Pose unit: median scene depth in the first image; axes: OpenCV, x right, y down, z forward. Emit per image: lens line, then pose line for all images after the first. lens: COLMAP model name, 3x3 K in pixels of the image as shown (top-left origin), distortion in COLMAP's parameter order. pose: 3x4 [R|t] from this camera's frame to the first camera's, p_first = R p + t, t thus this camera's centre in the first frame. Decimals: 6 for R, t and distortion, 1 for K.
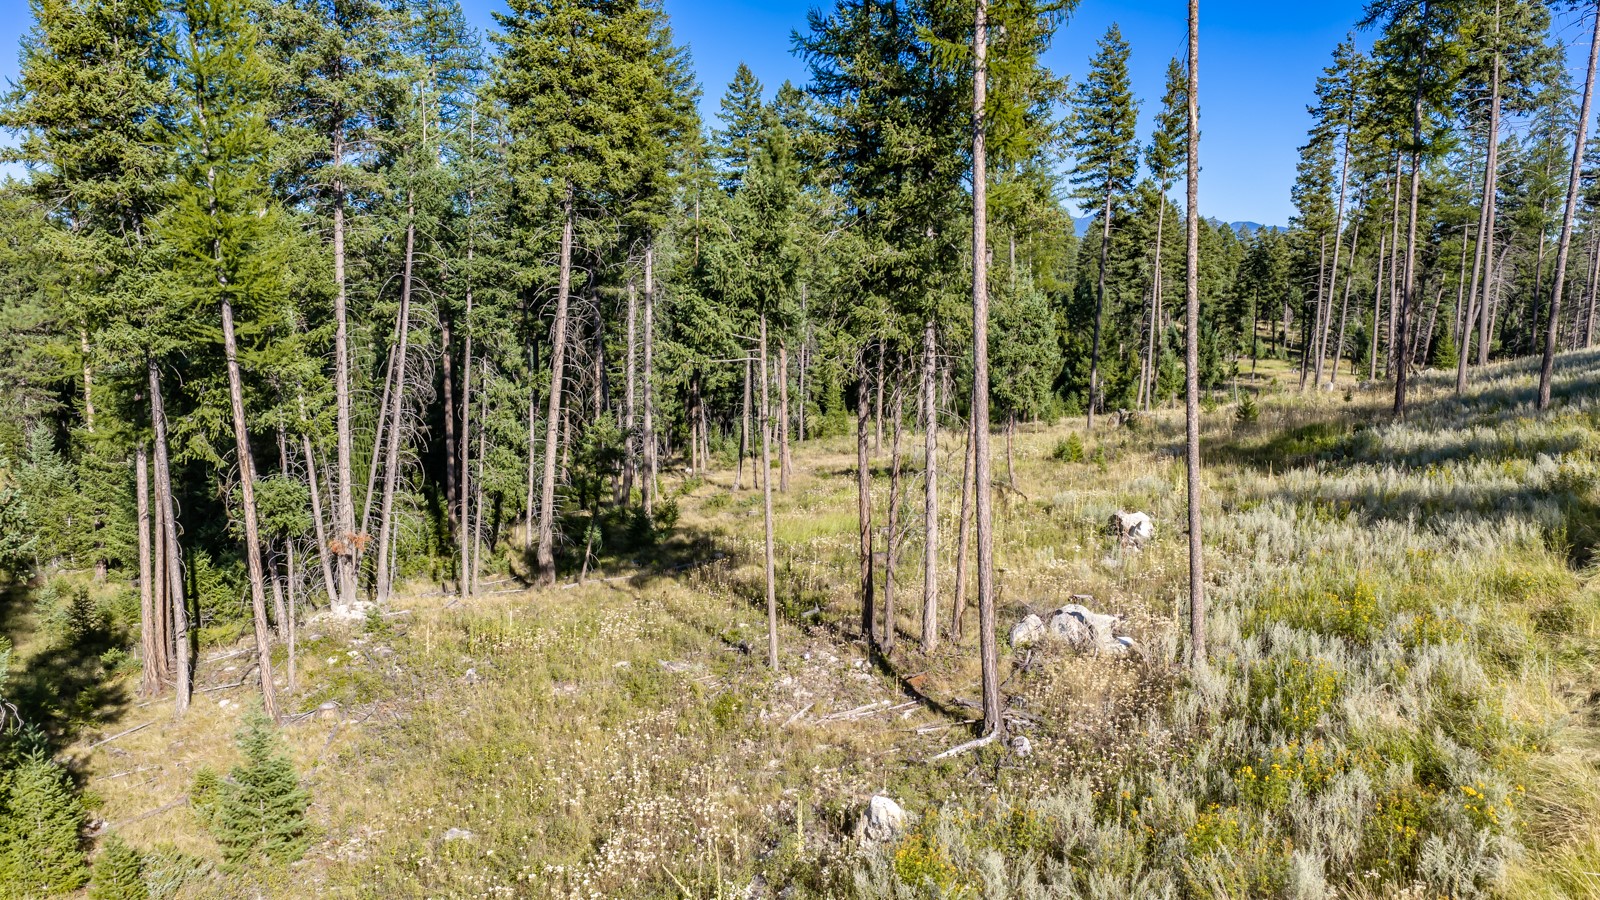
lens RADIAL K [[1315.4, 0, 799.1], [0, 1315.4, 450.9], [0, 0, 1]] dist [0.003568, -0.020540]
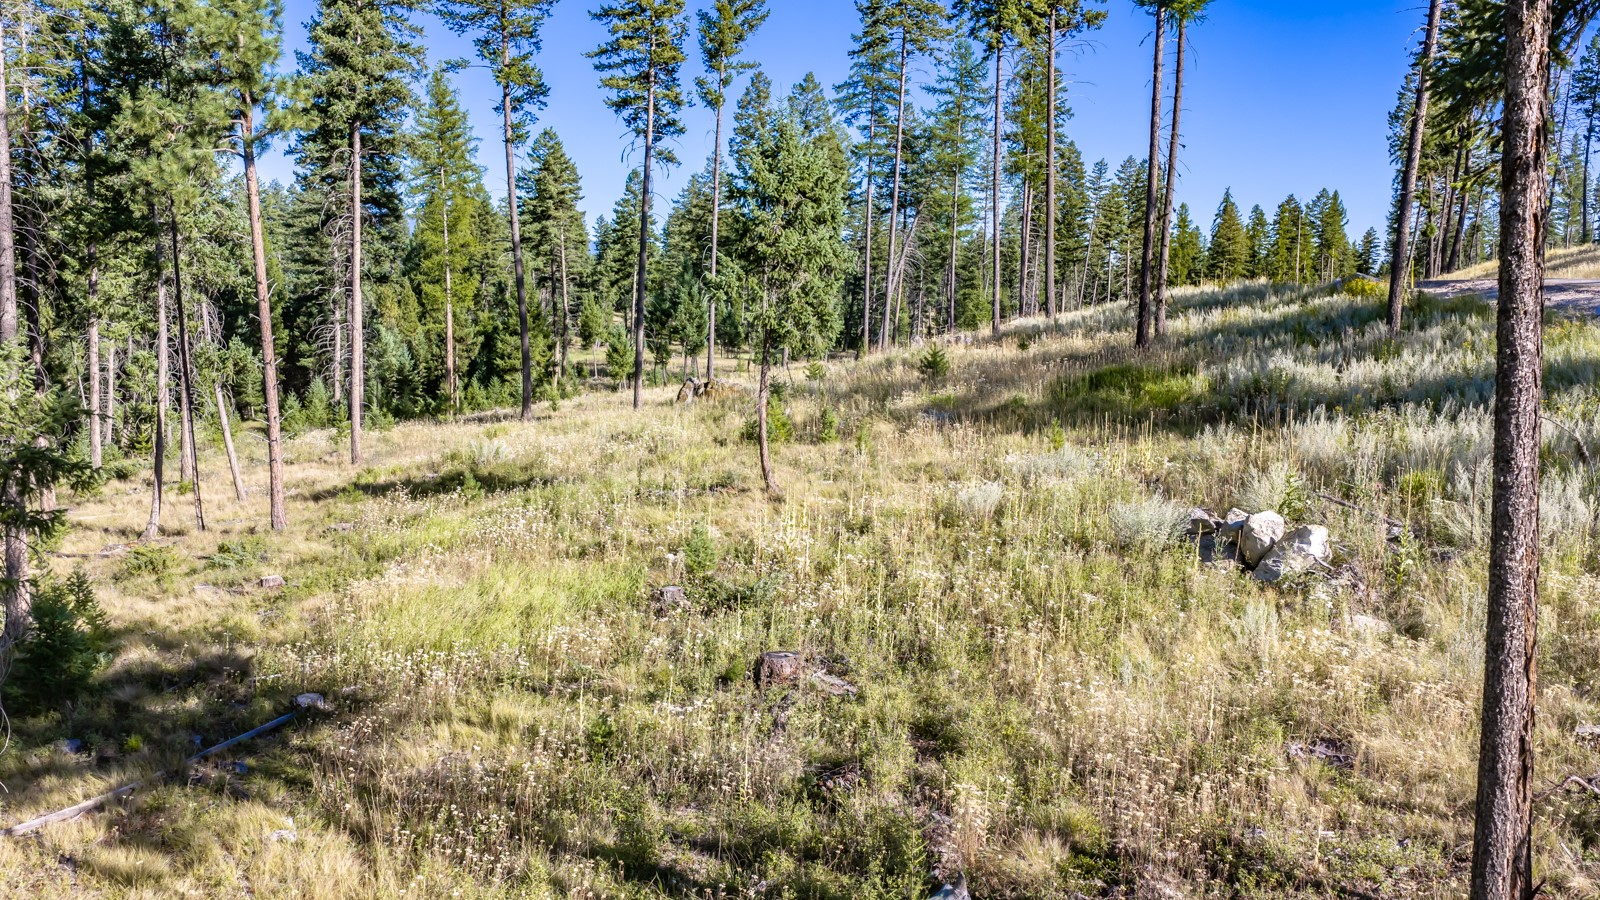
lens RADIAL K [[1315.4, 0, 799.7], [0, 1315.4, 462.9], [0, 0, 1]] dist [0.003568, -0.020540]
pose [[0.862100, -0.063711, 0.502717, -0.066455], [0.060562, 0.997908, 0.022613, 0.002607], [-0.503106, 0.010951, 0.864155, 0.285417]]
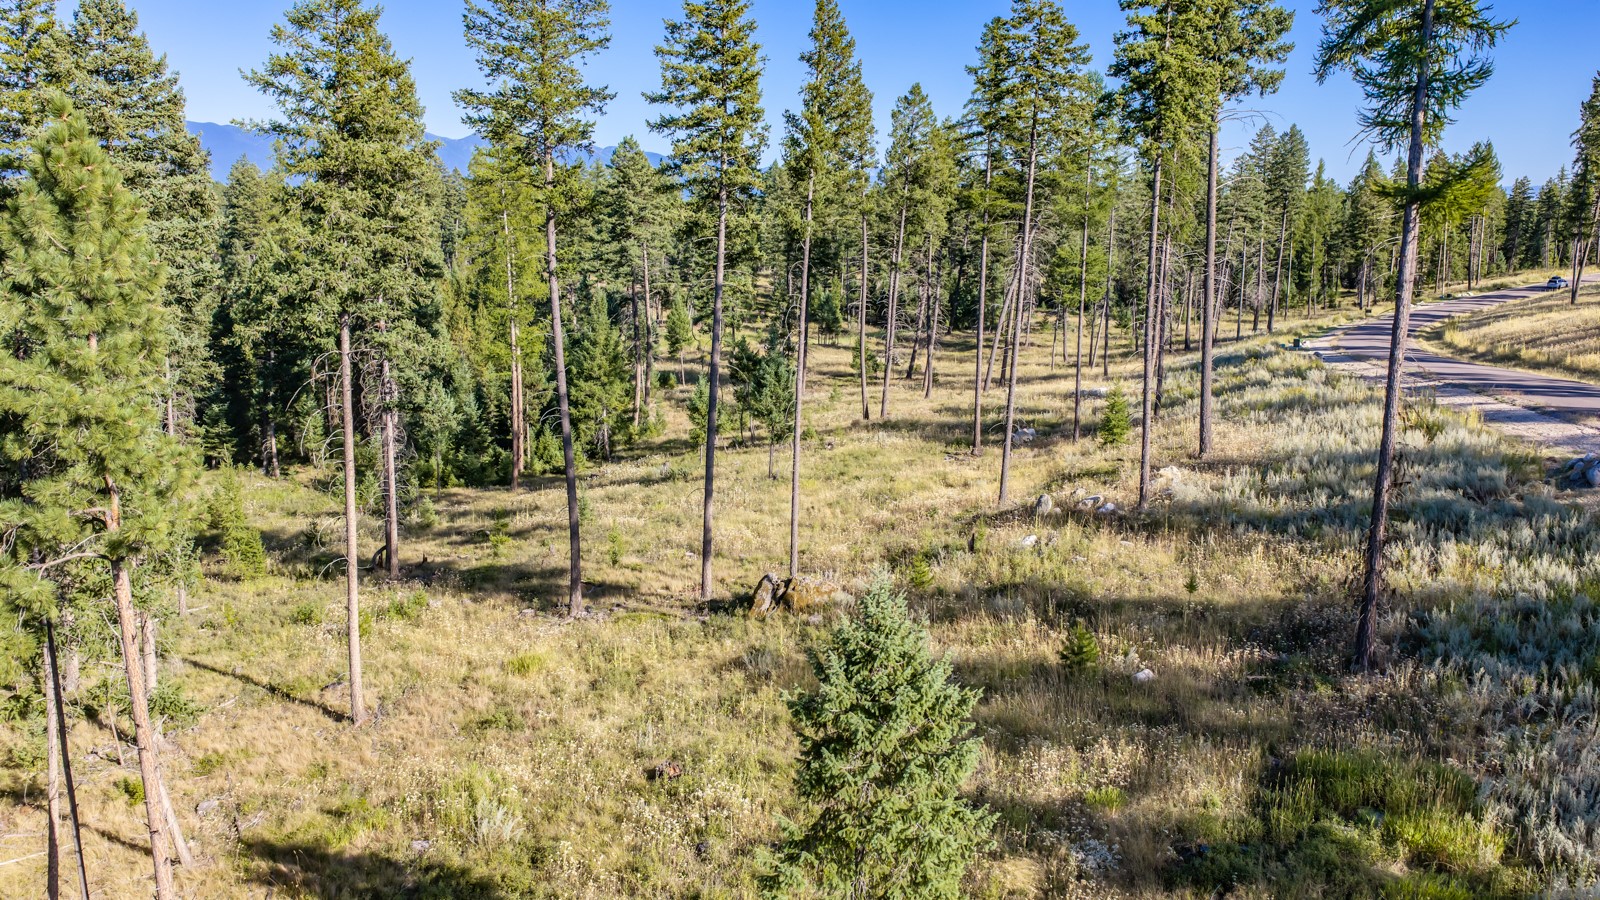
lens RADIAL K [[1315.4, 0, 792.1], [0, 1315.4, 456.8], [0, 0, 1]] dist [0.003568, -0.020540]
pose [[0.900623, -0.082697, 0.426660, 0.000322], [0.057184, 0.995743, 0.072291, -0.110849], [-0.430822, -0.040709, 0.901518, 0.388857]]
